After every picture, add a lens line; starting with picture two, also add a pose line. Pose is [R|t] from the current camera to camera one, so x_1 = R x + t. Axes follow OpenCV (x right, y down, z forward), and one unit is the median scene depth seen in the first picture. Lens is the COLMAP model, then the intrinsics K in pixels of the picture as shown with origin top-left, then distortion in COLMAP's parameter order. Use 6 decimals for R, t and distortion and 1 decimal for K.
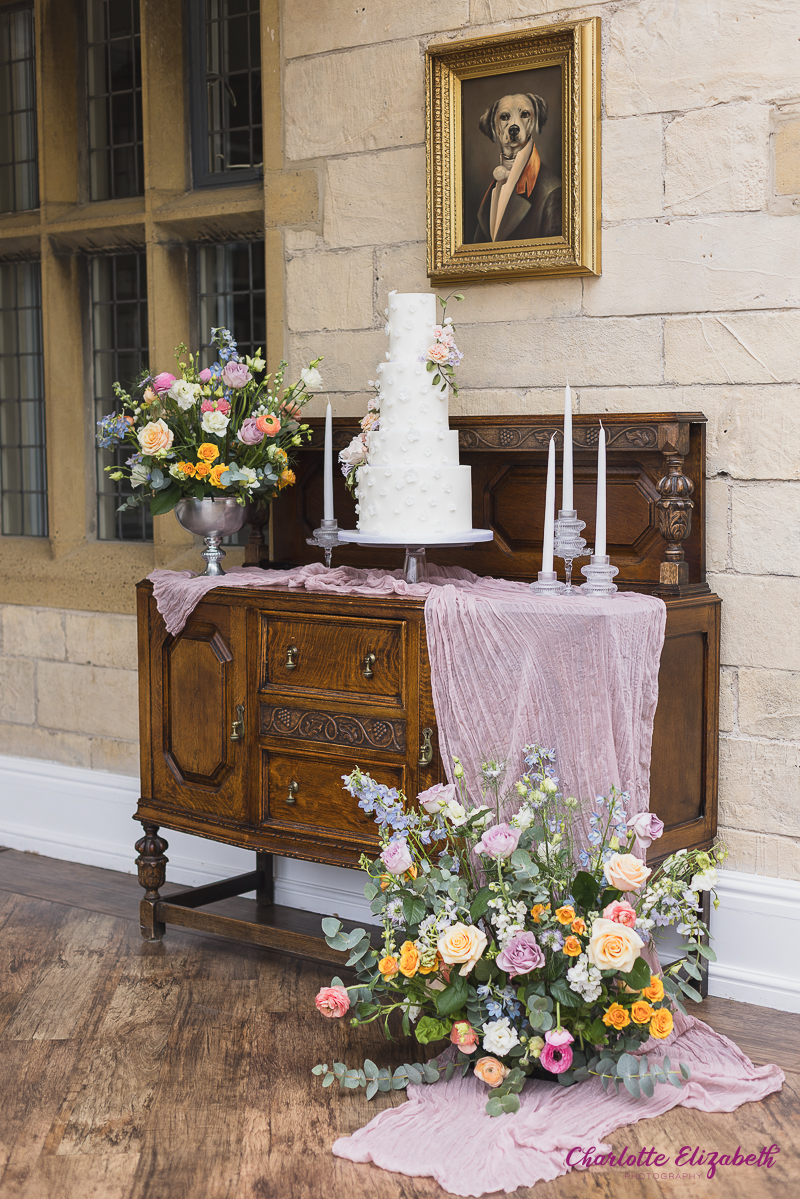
lens RADIAL K [[1904.3, 0, 400.0], [0, 1904.3, 599.5], [0, 0, 1]] dist [-0.009179, -0.037425]
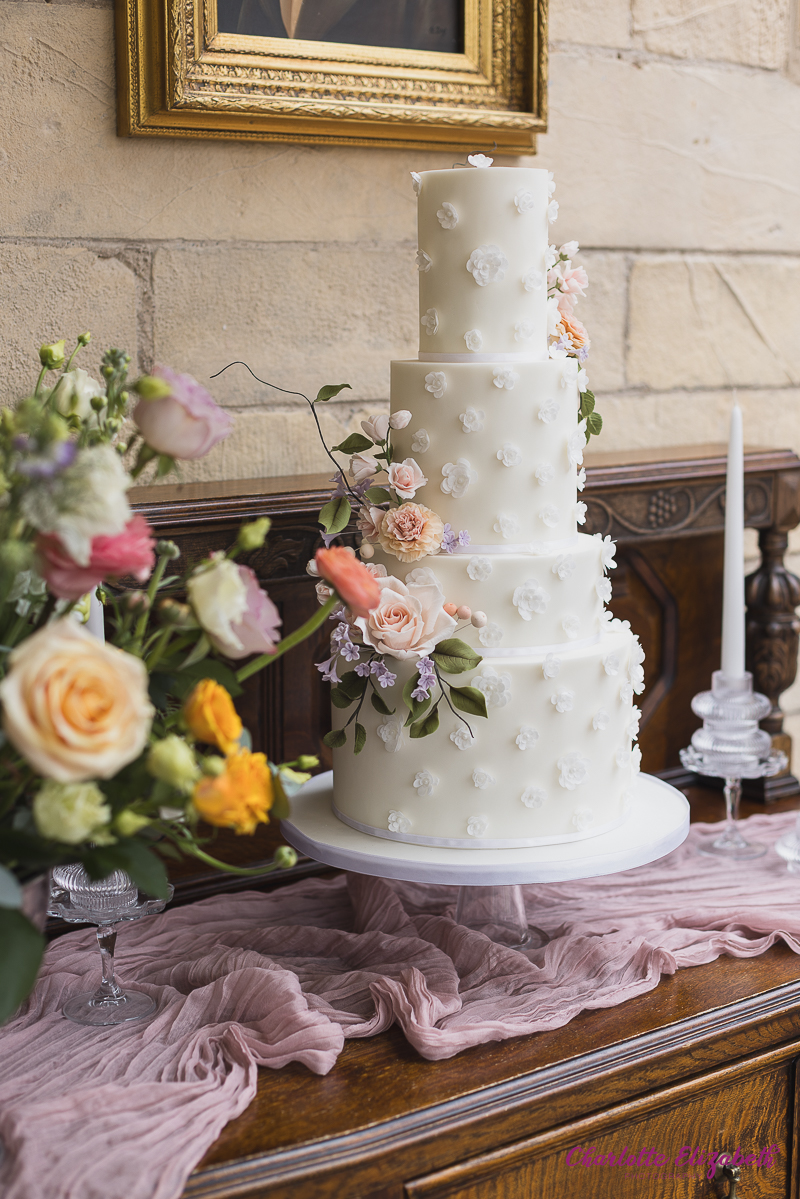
lens RADIAL K [[1743.0, 0, 402.9], [0, 1743.0, 628.8], [0, 0, 1]] dist [-0.011306, -0.075983]
pose [[0.263666, -0.168726, 0.949743, -0.330148], [0.091272, 0.984530, 0.149567, -0.126401], [-0.960286, 0.047249, 0.274987, 0.940776]]
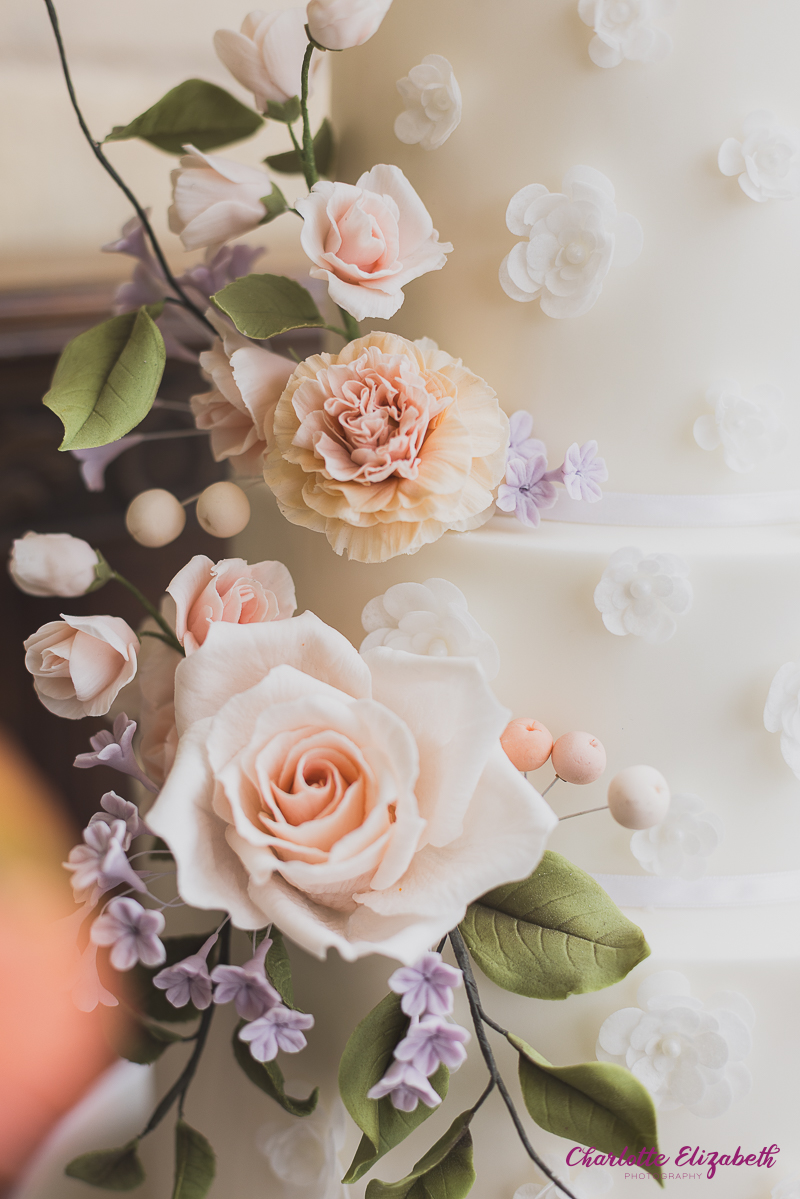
lens RADIAL K [[1578.0, 0, 400.0], [0, 1578.0, 599.5], [0, 0, 1]] dist [-0.021320, -0.031530]
pose [[0.284756, -0.265275, 0.921164, -0.112053], [0.078024, 0.964173, 0.253541, -0.109404], [-0.955419, -0.000324, 0.295252, 0.998655]]
